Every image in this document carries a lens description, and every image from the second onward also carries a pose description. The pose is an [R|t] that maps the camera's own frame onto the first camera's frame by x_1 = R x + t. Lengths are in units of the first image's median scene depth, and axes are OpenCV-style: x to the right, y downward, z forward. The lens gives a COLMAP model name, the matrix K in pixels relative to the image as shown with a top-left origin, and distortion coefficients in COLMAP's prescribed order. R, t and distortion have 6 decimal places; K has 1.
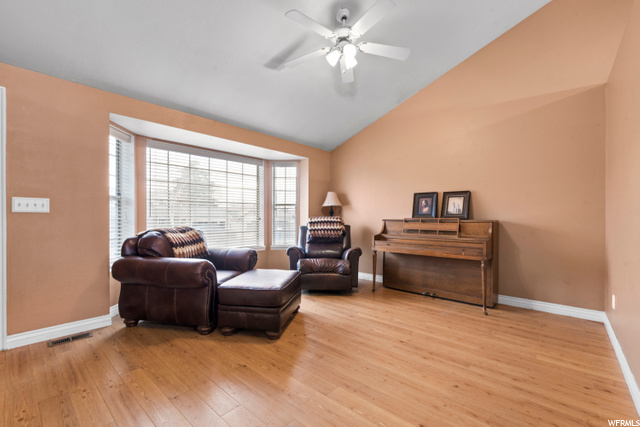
lens RADIAL K [[267.6, 0, 320.0], [0, 267.6, 213.5], [0, 0, 1]] dist [-0.000164, -0.000014]
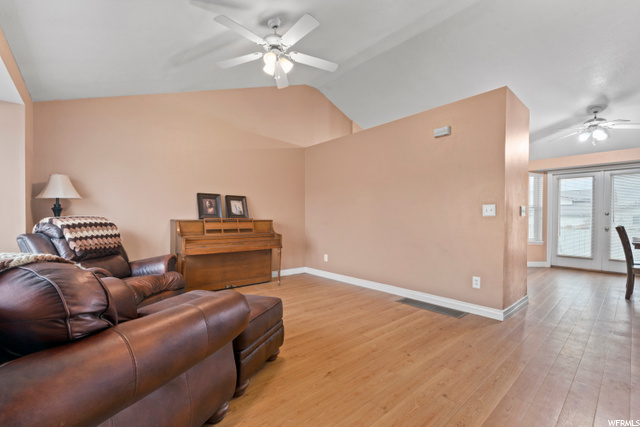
lens RADIAL K [[278.6, 0, 313.2], [0, 278.6, 218.1], [0, 0, 1]] dist [0.000026, -0.000039]
pose [[0.153384, -0.003388, 0.988161, -0.685143], [-0.017585, 0.999826, 0.006158, 0.002926], [-0.988010, -0.018321, 0.153298, 0.486520]]
